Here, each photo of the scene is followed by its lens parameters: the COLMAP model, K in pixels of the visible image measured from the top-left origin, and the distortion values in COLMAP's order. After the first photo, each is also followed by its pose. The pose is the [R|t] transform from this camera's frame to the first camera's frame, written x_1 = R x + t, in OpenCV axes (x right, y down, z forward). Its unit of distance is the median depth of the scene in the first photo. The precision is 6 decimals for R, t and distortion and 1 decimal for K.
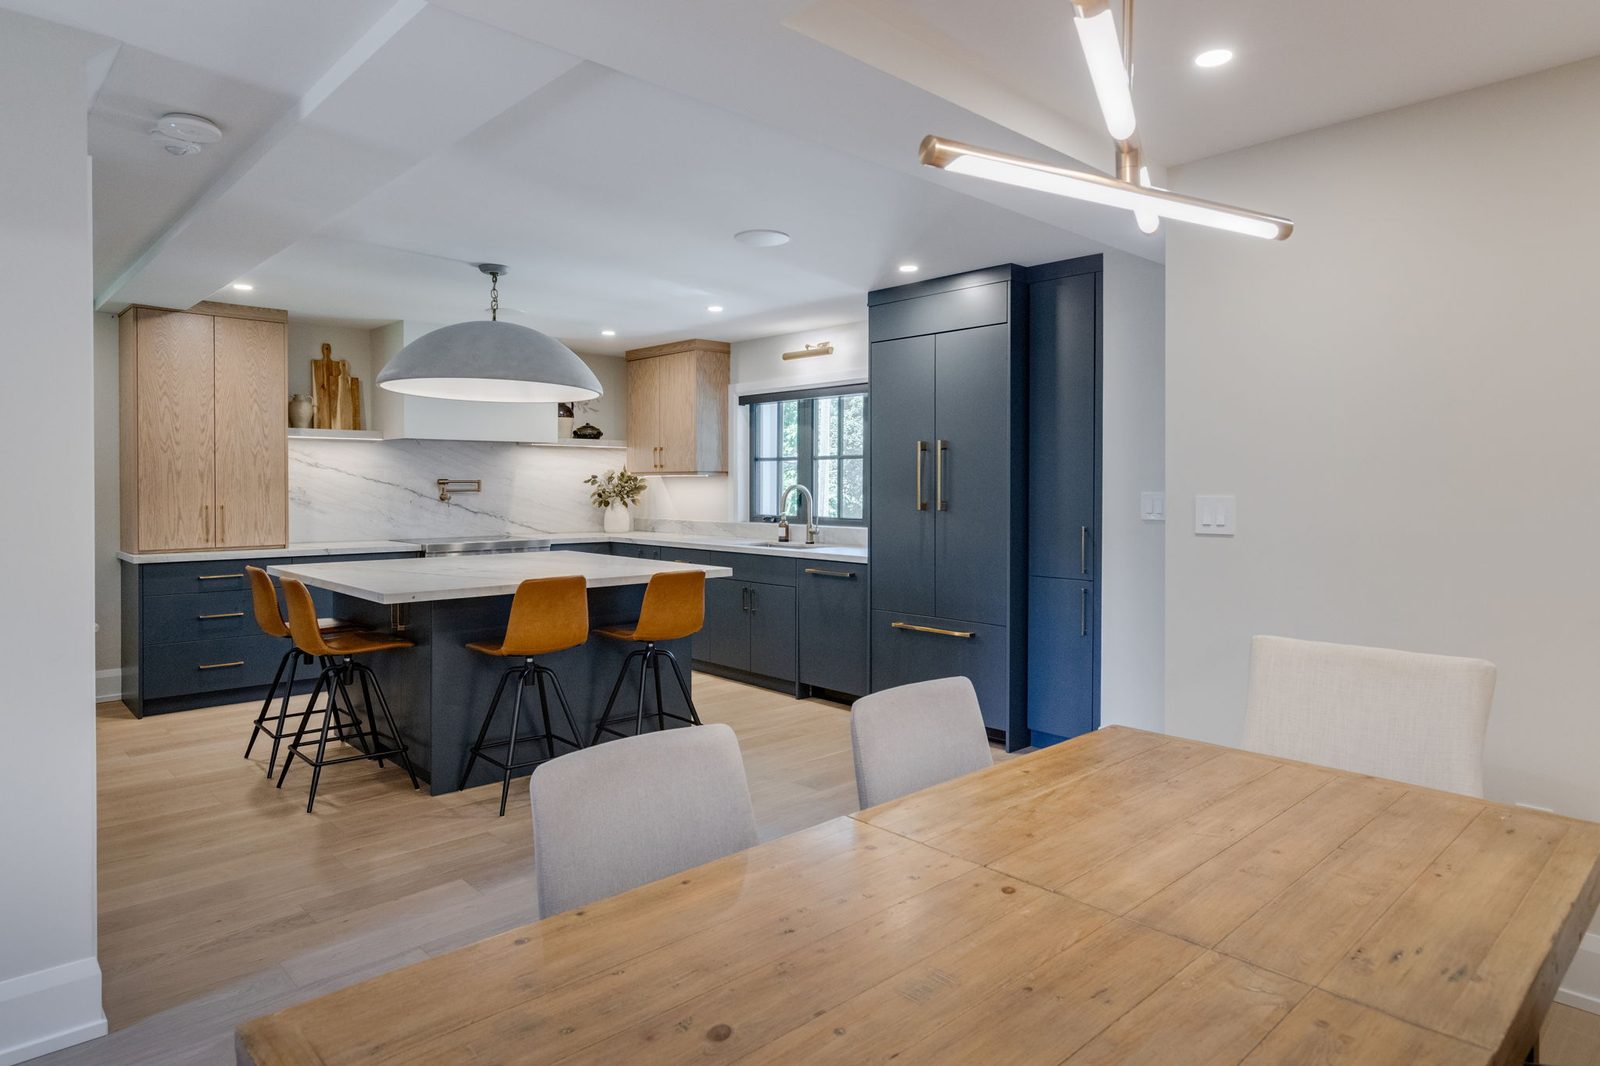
lens RADIAL K [[895.8, 0, 819.3], [0, 895.8, 494.0], [0, 0, 1]] dist [-0.020651, 0.001314]
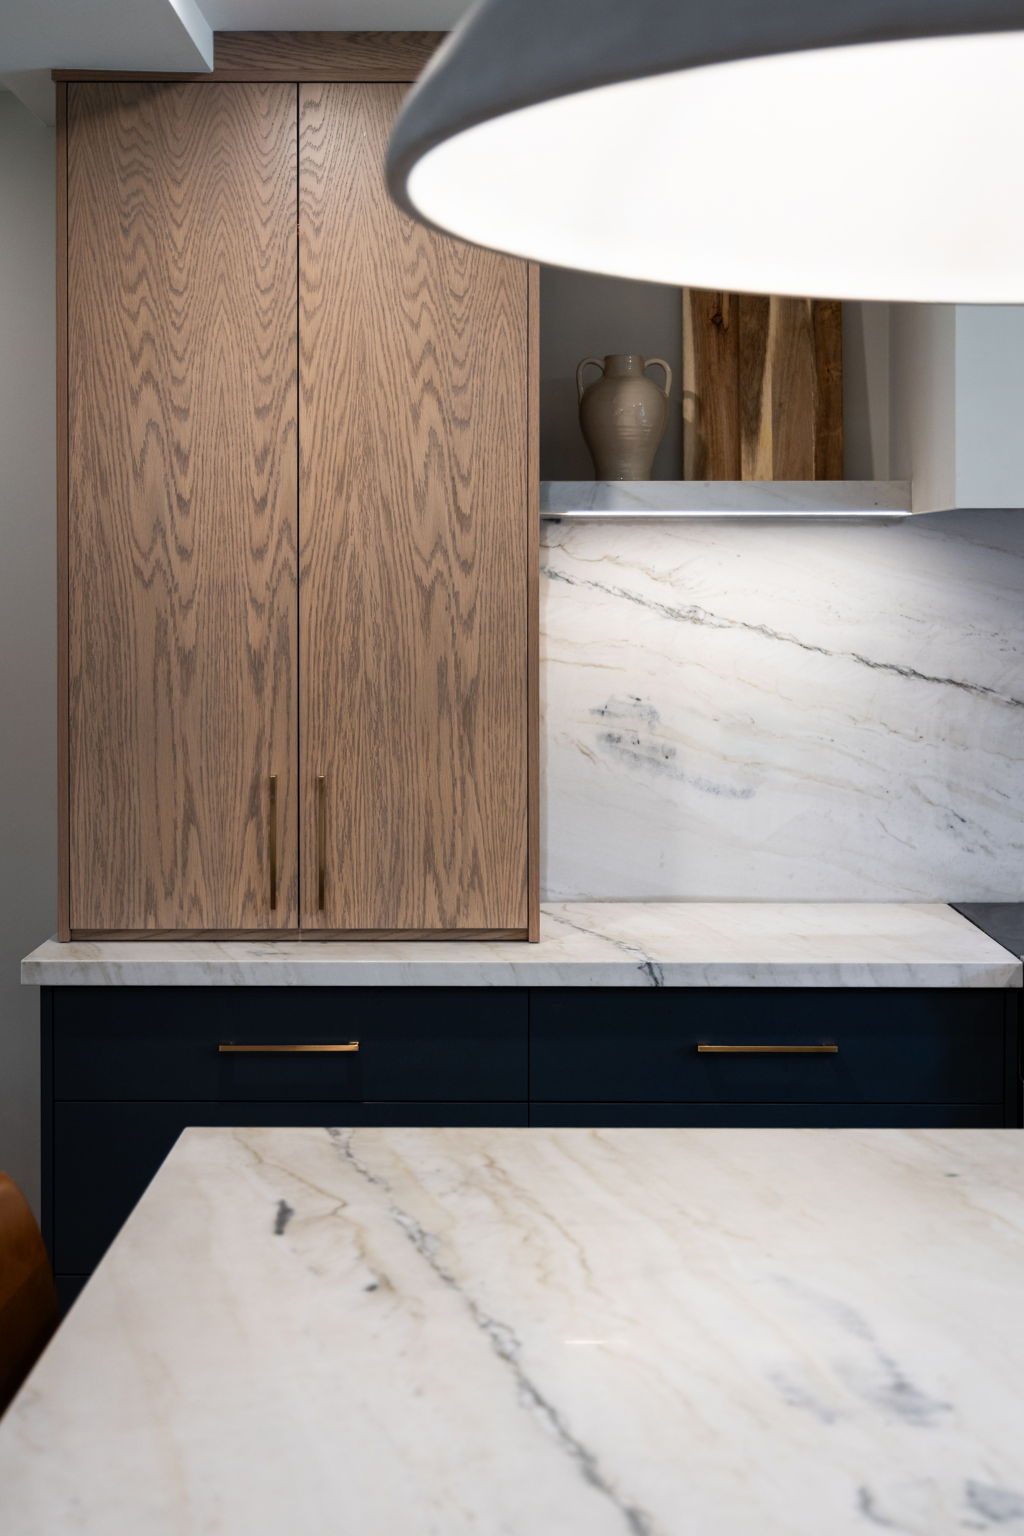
lens RADIAL K [[2192.9, 0, 572.0], [0, 2192.9, 635.0], [0, 0, 1]] dist [0.009452, 0.000000]
pose [[0.718617, 0.014116, -0.695263, -0.136169], [-0.004898, 0.999872, 0.015238, -0.037836], [0.695389, -0.007545, 0.718594, 0.521312]]
